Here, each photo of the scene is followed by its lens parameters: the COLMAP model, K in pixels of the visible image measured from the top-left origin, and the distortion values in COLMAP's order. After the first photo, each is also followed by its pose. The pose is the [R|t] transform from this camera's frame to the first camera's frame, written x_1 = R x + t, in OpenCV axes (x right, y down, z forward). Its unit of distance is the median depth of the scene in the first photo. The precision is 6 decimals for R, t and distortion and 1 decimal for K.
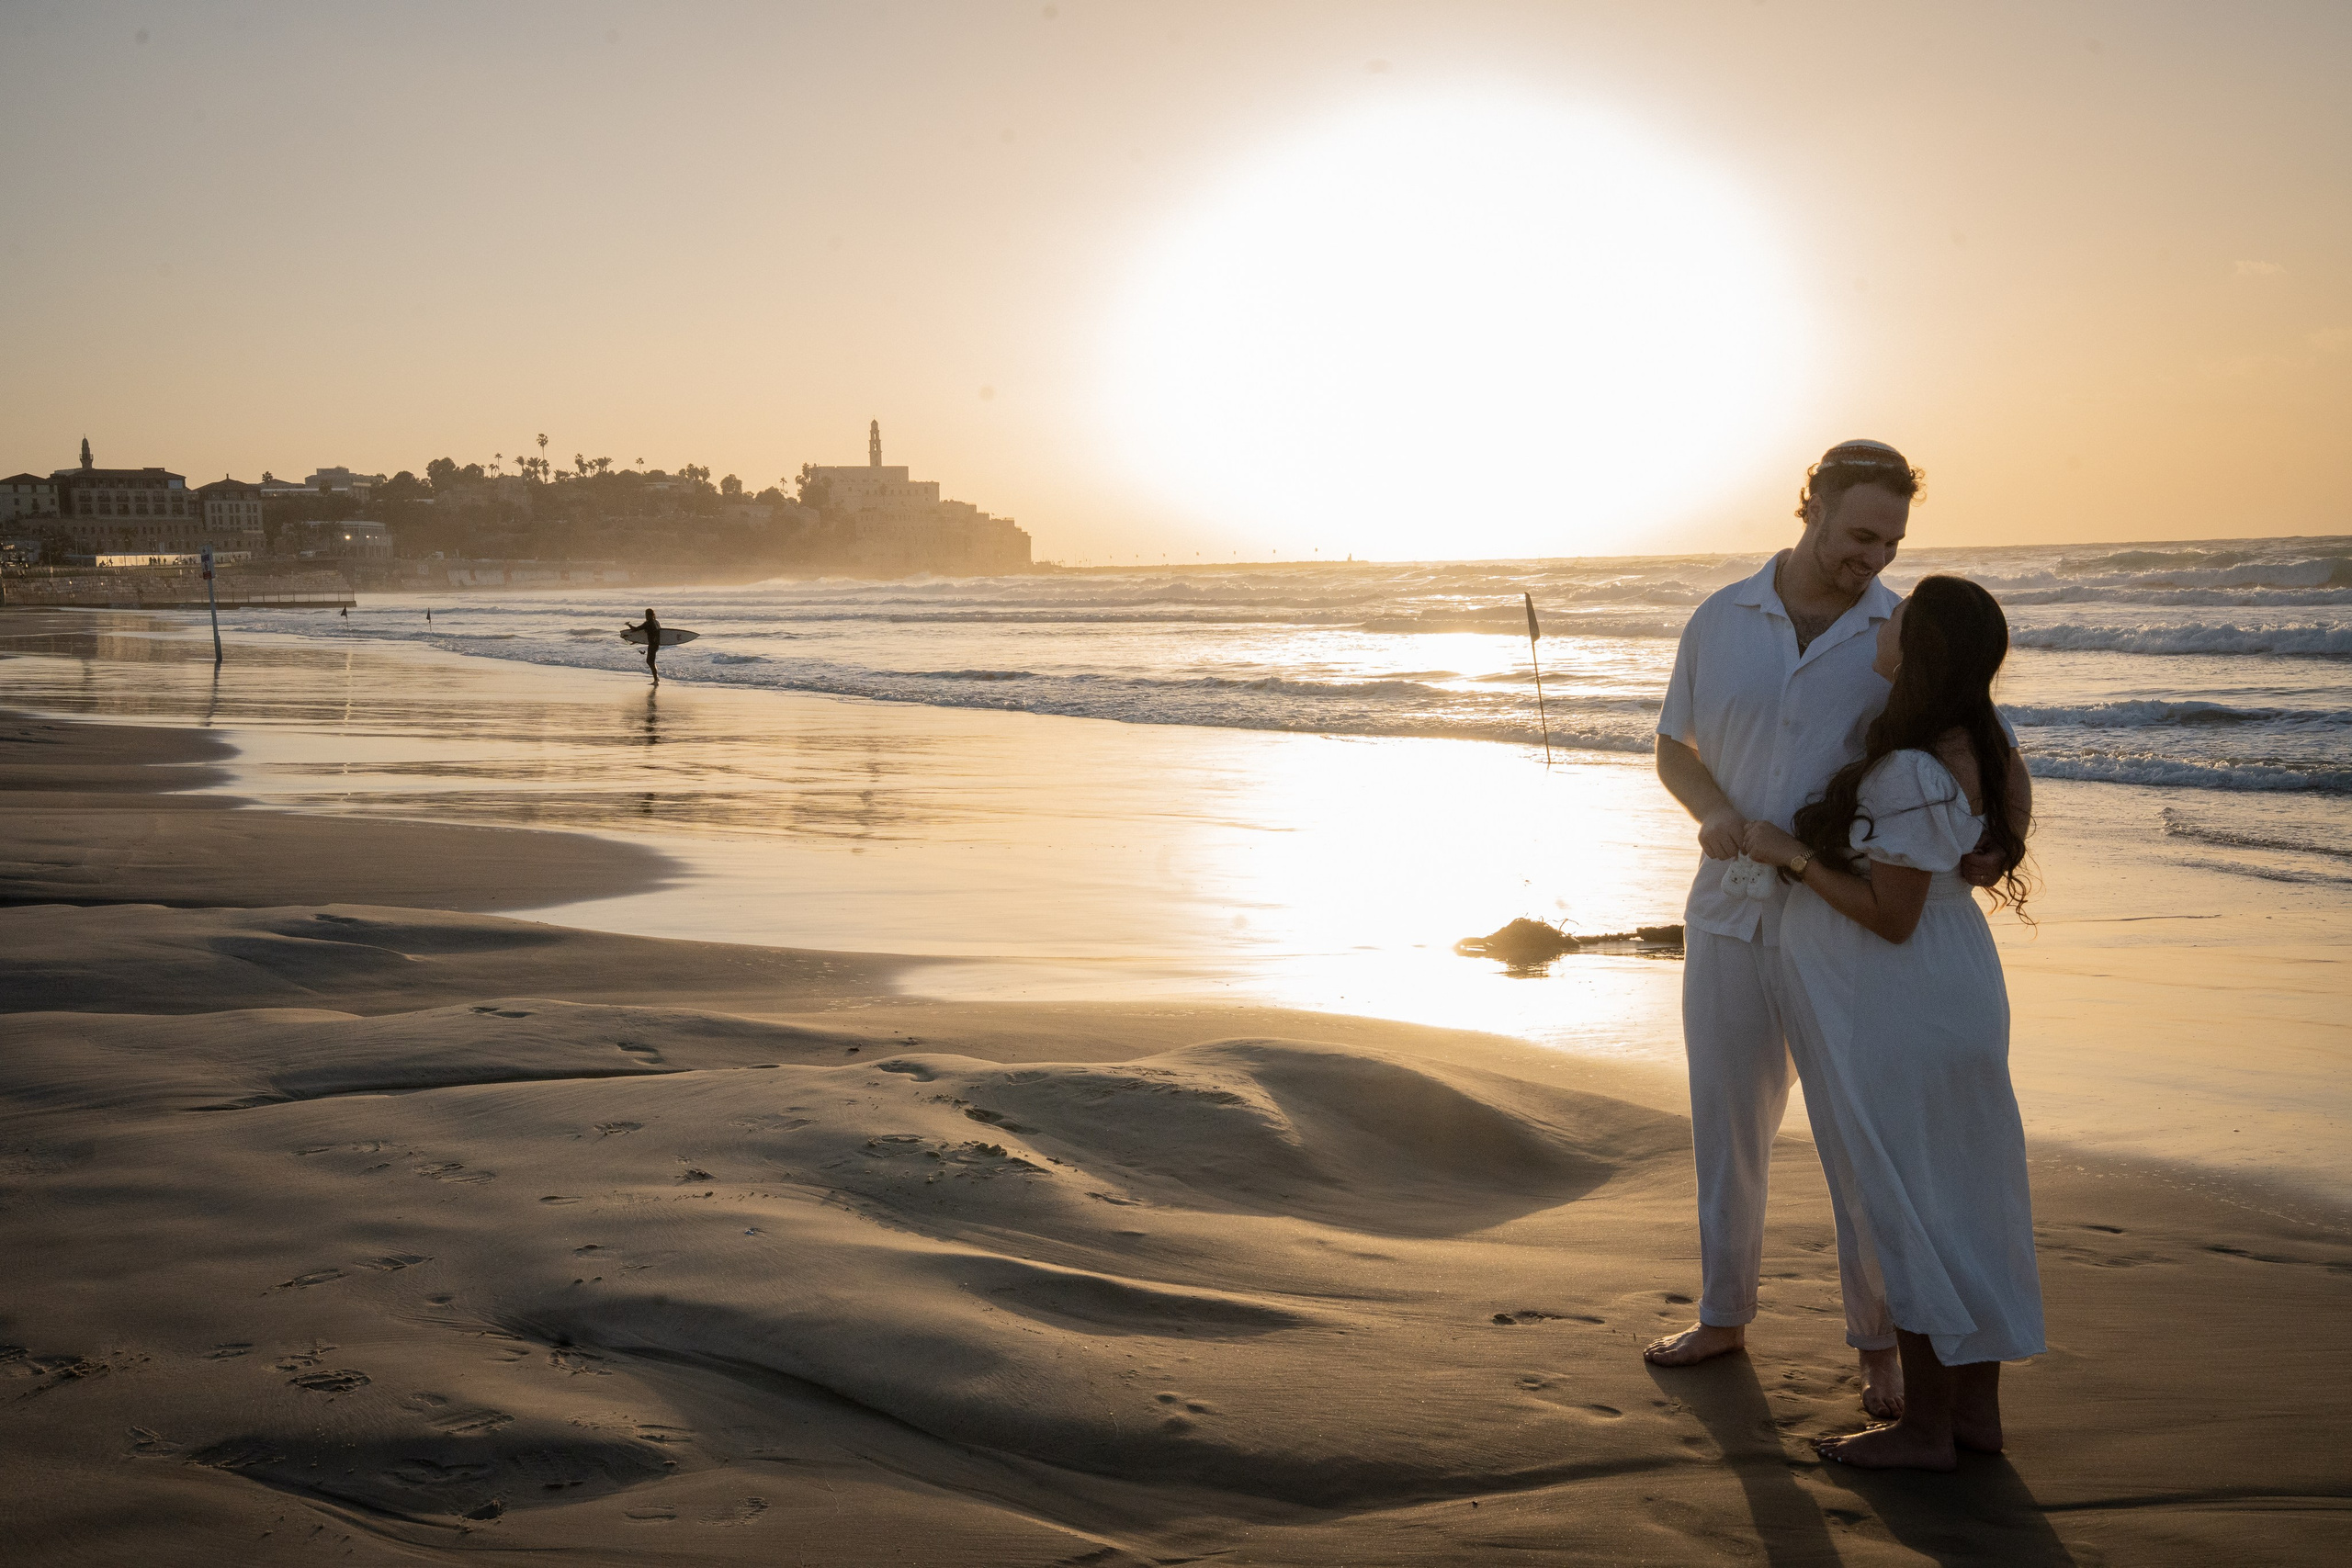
lens RADIAL K [[2600.1, 0, 1153.0], [0, 2600.1, 740.1], [0, 0, 1]] dist [0.085583, 0.000000]
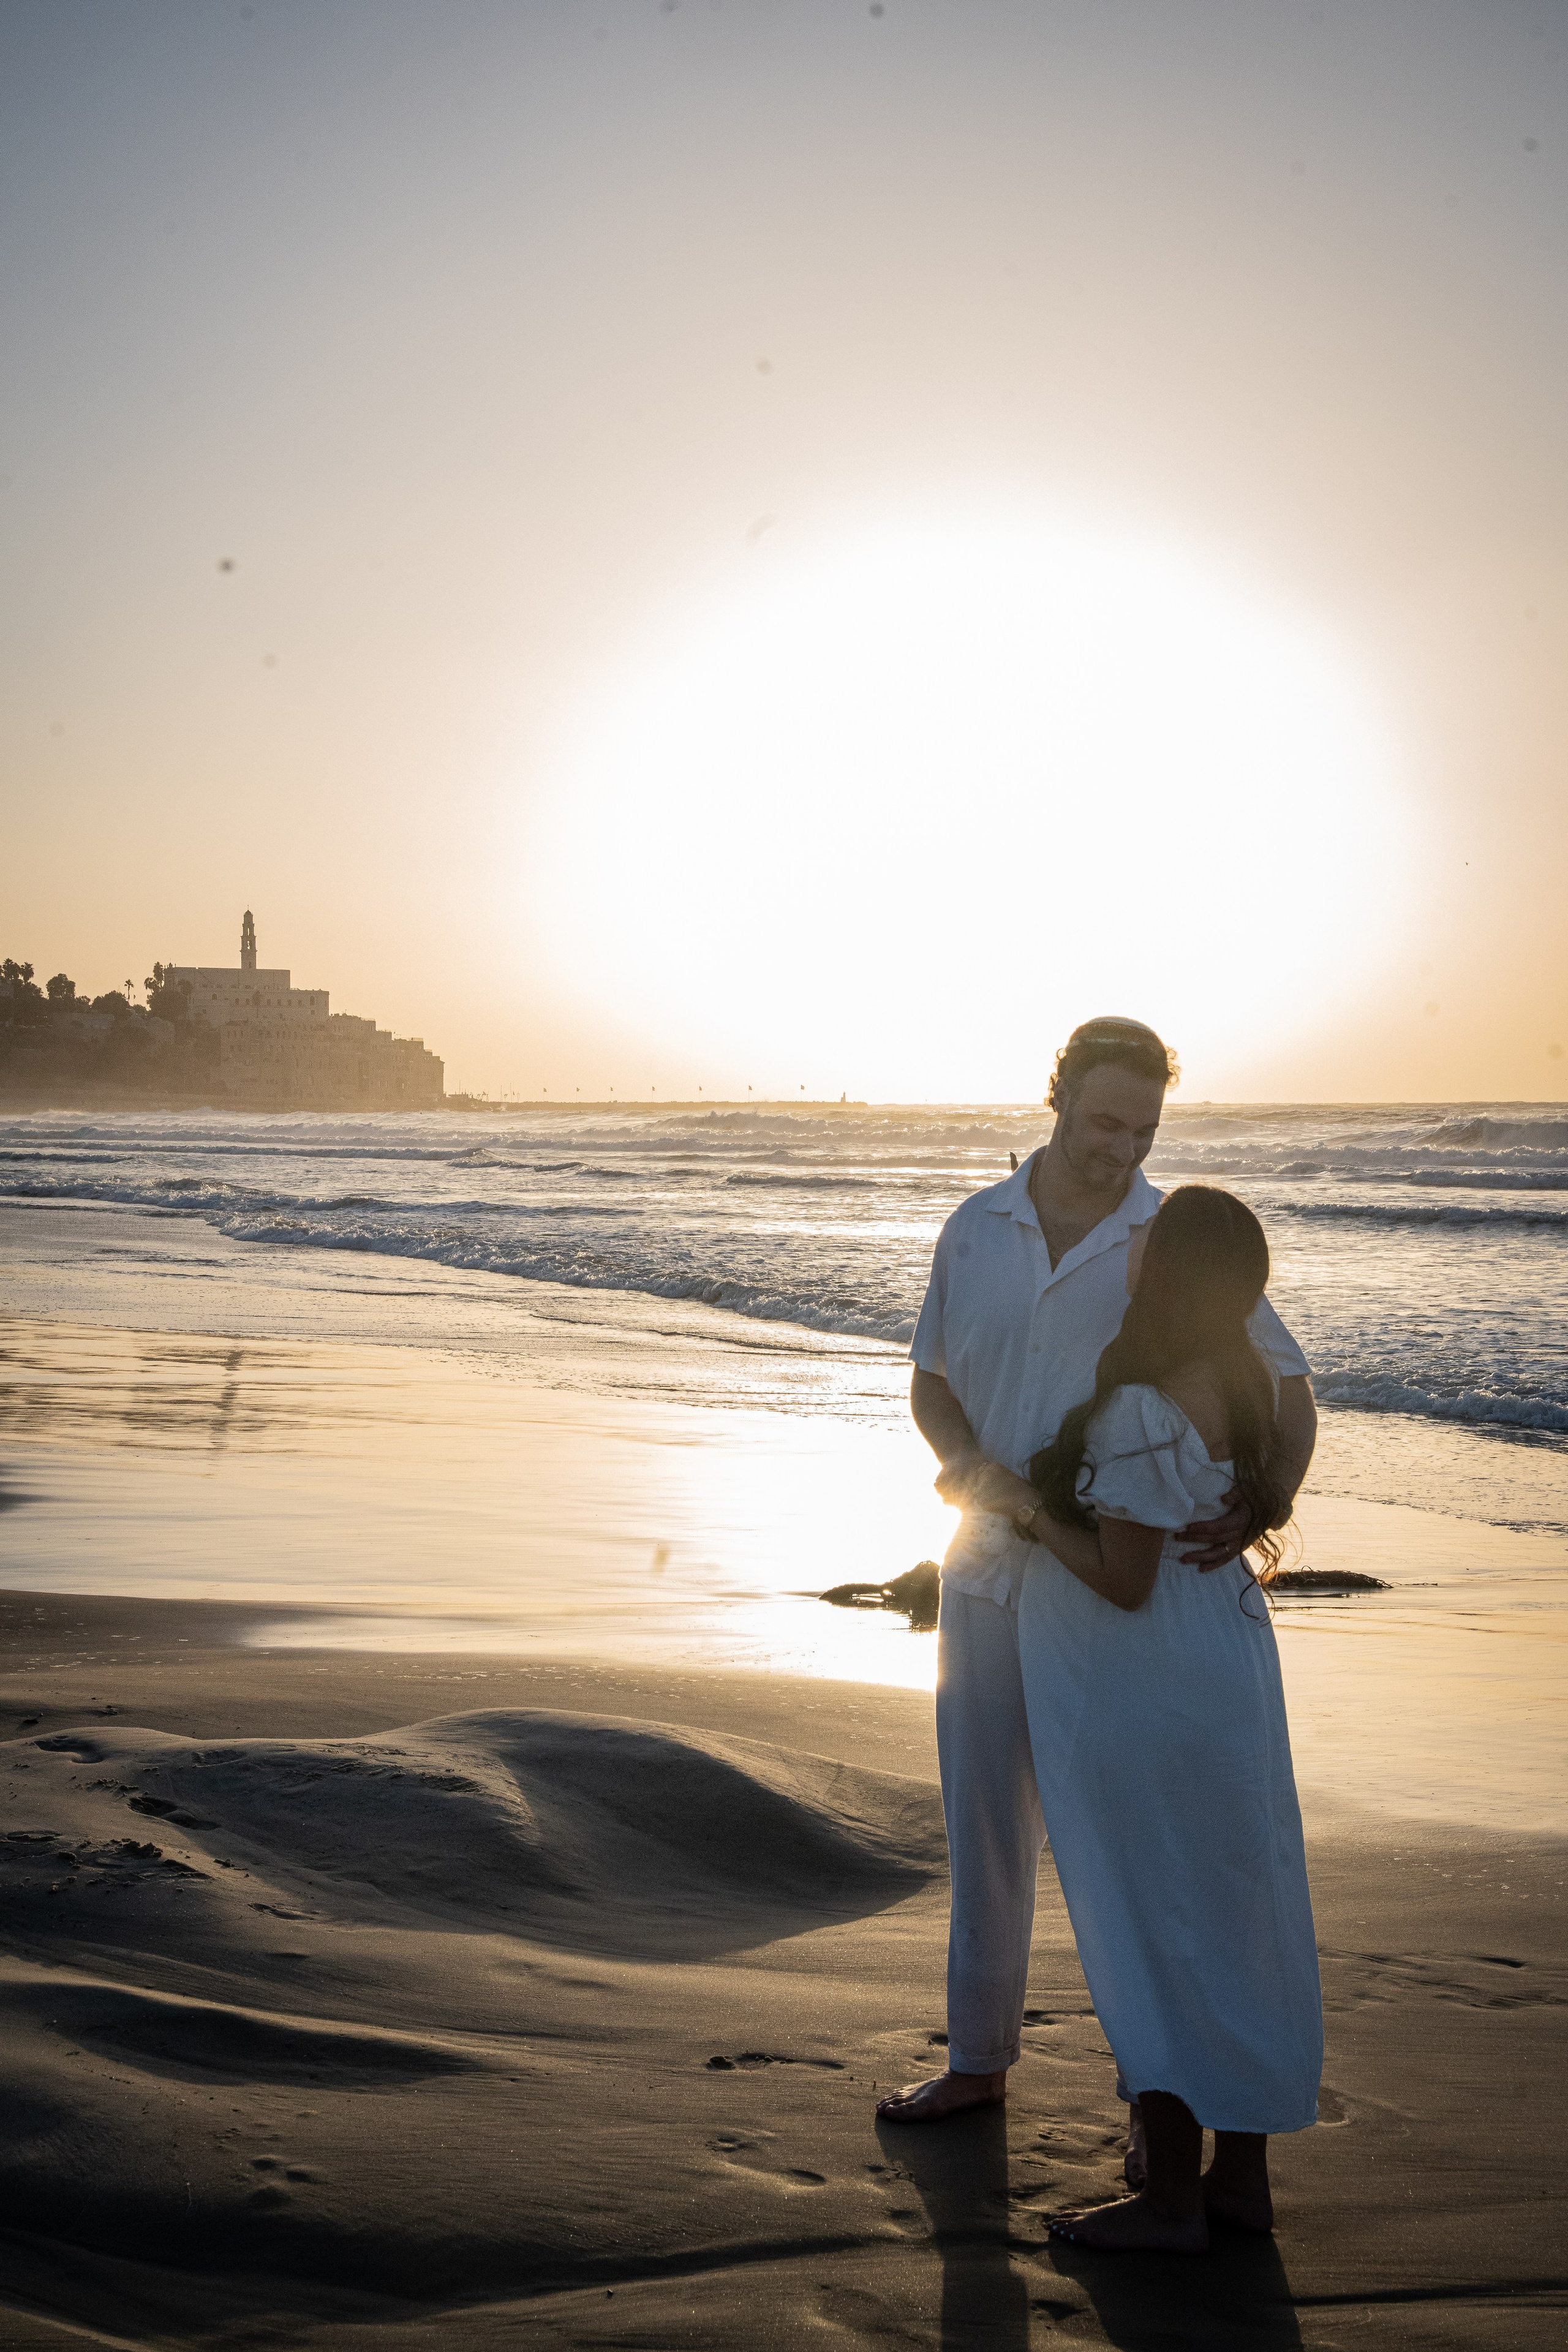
lens RADIAL K [[3254.0, 0, 766.9], [0, 3254.0, 1163.9], [0, 0, 1]] dist [0.235995, 0.000000]
pose [[0.998446, 0.023167, 0.050675, 0.090424], [-0.020690, 0.998591, -0.048865, -0.011655], [-0.051736, 0.047740, 0.997519, -0.059474]]
